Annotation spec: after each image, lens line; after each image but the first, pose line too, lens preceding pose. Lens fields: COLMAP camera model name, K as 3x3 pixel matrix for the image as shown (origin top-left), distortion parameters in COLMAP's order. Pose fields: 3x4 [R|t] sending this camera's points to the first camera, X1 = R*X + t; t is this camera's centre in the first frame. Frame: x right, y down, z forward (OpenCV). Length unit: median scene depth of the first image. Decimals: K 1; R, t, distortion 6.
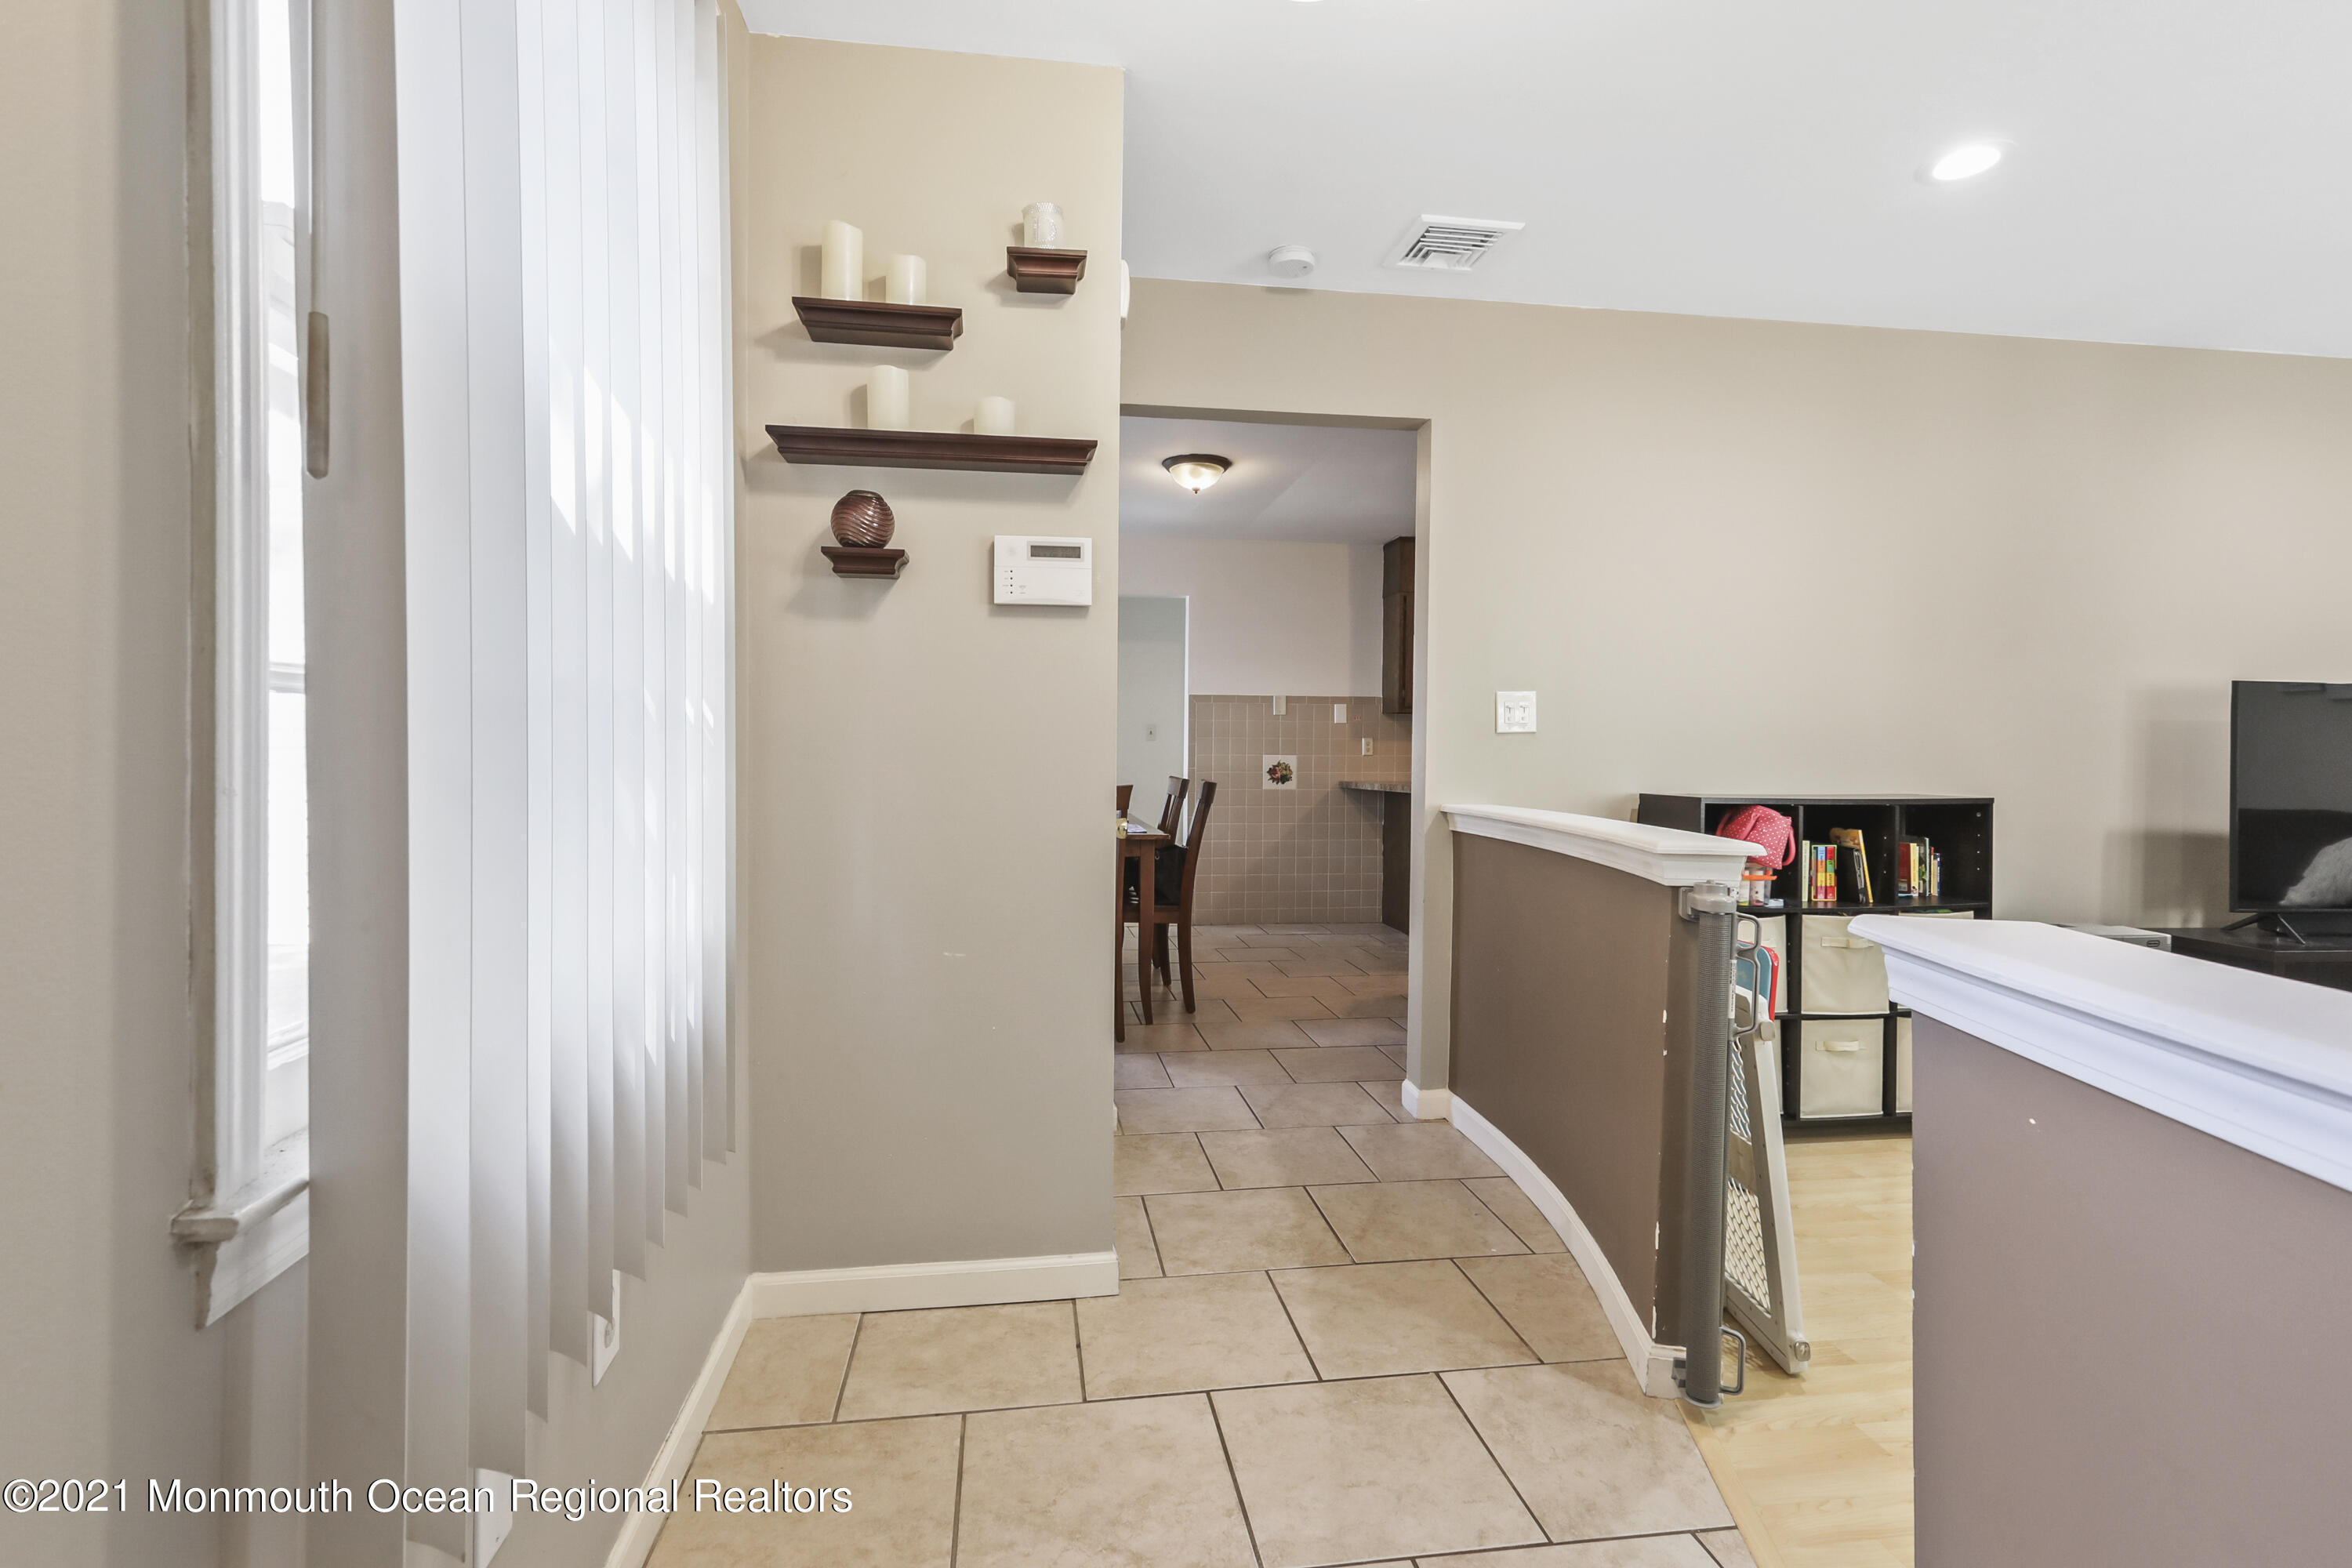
lens RADIAL K [[1071.7, 0, 1171.5], [0, 1071.7, 774.5], [0, 0, 1]] dist [0.000285, 0.000626]
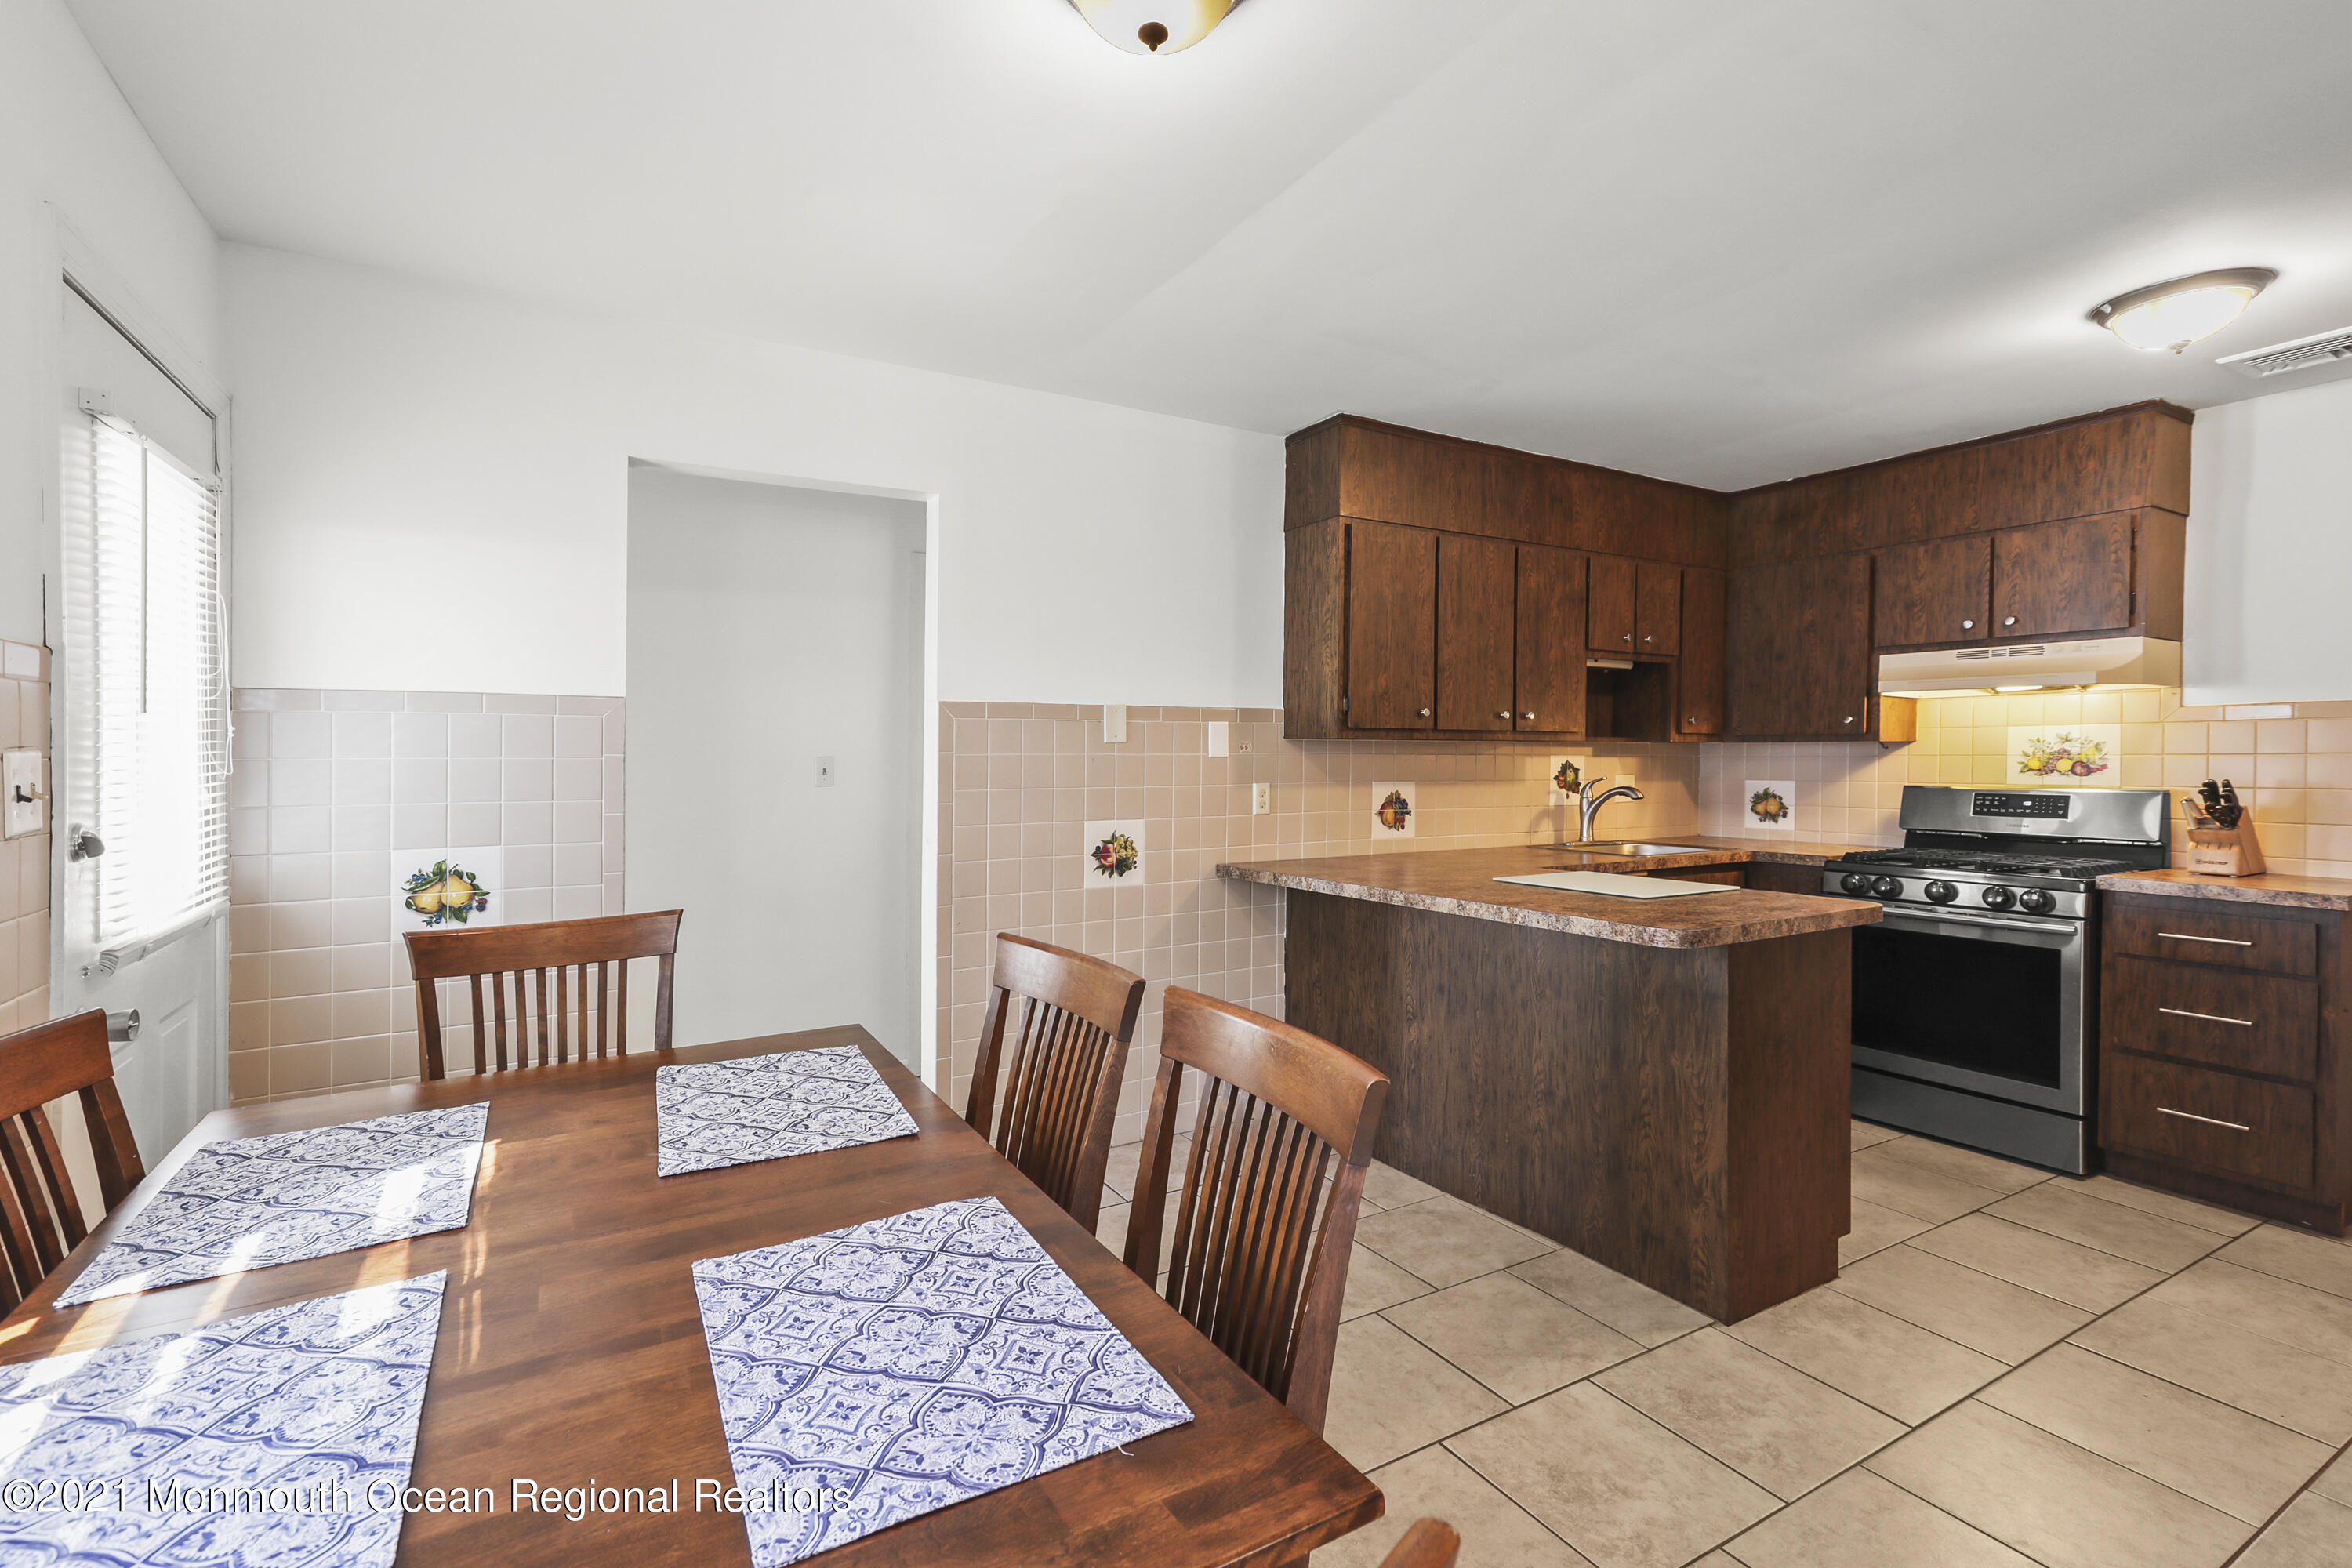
lens RADIAL K [[1071.7, 0, 1180.4], [0, 1071.7, 763.6], [0, 0, 1]] dist [0.000285, 0.000626]
pose [[0.930871, -0.008965, 0.365238, -0.056805], [0.011853, 0.999914, -0.005666, -0.041900], [-0.365155, 0.009603, 0.930897, 0.509436]]
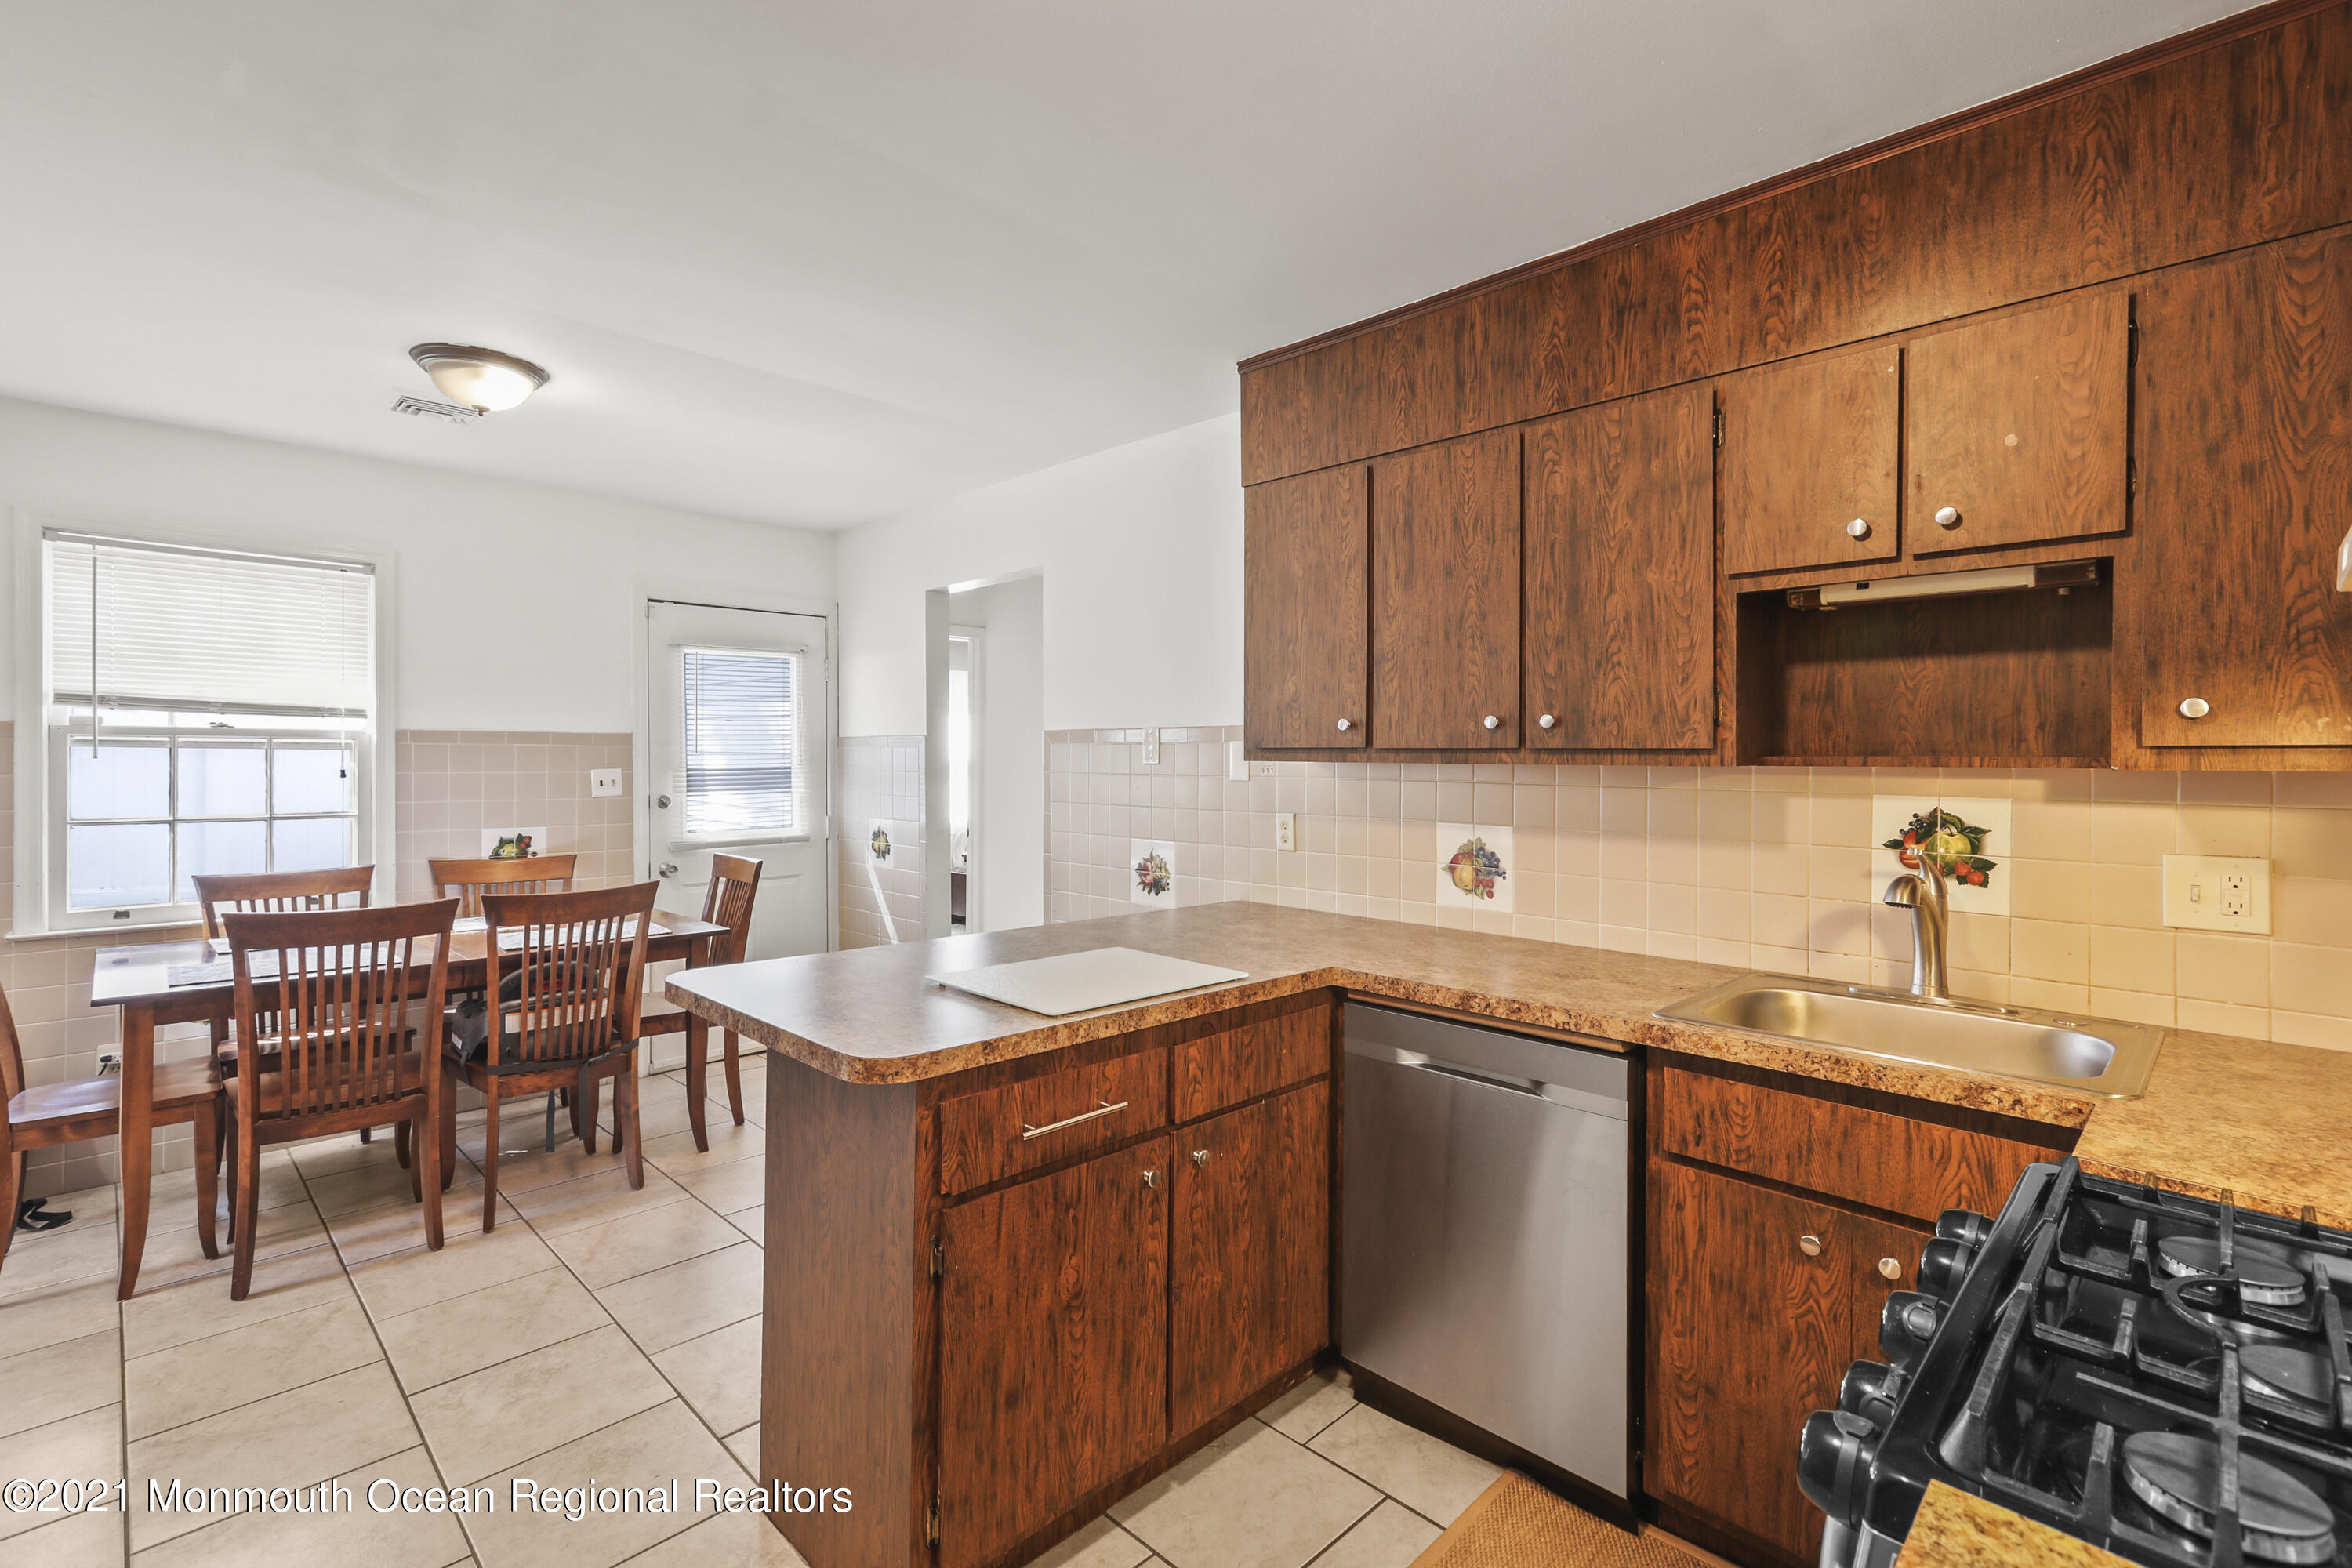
lens RADIAL K [[1071.7, 0, 1164.9], [0, 1071.7, 772.8], [0, 0, 1]] dist [0.000285, 0.000626]
pose [[0.583866, 0.007900, -0.811812, 0.532473], [-0.016557, 0.999861, -0.002178, -0.050369], [0.811681, 0.014712, 0.583915, 0.694469]]
